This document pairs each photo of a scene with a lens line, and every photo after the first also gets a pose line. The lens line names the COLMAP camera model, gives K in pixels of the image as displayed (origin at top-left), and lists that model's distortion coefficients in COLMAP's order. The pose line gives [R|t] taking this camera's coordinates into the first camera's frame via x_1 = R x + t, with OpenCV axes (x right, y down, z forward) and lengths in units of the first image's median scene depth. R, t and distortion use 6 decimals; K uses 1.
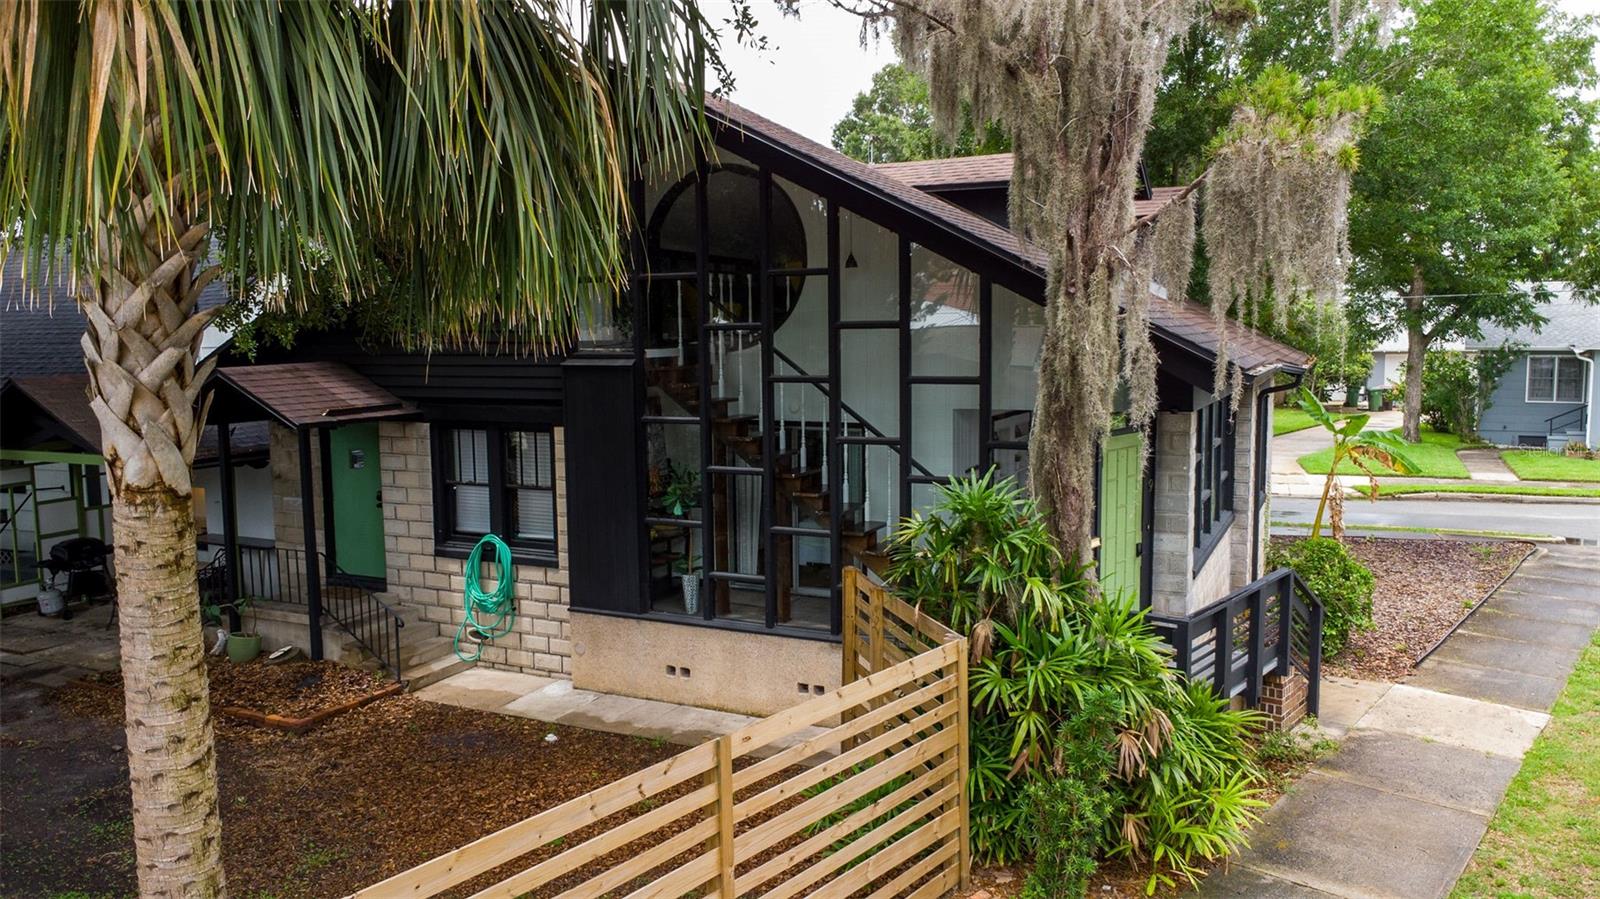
lens RADIAL K [[1158.8, 0, 800.0], [0, 1158.8, 449.5], [0, 0, 1]] dist [0.015698, -0.009162]
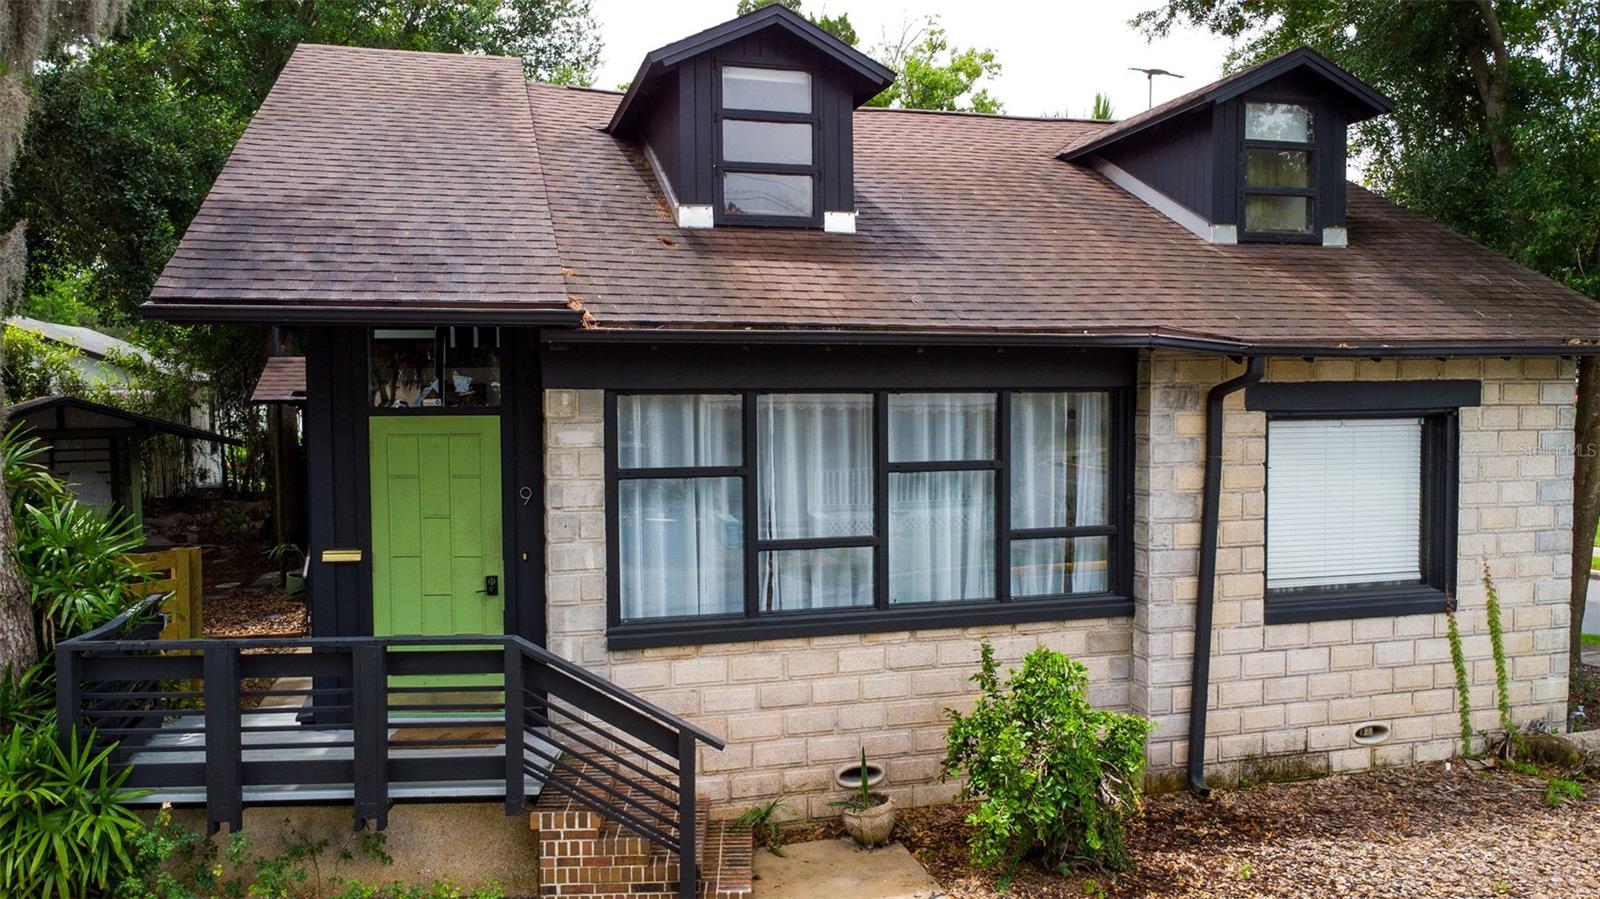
lens RADIAL K [[1158.8, 0, 800.0], [0, 1158.8, 449.5], [0, 0, 1]] dist [0.015698, -0.009162]
pose [[0.664574, 0.043317, -0.745966, 0.843323], [-0.077631, 0.996918, -0.011271, -0.000889], [0.743179, 0.065400, 0.665889, 0.610223]]
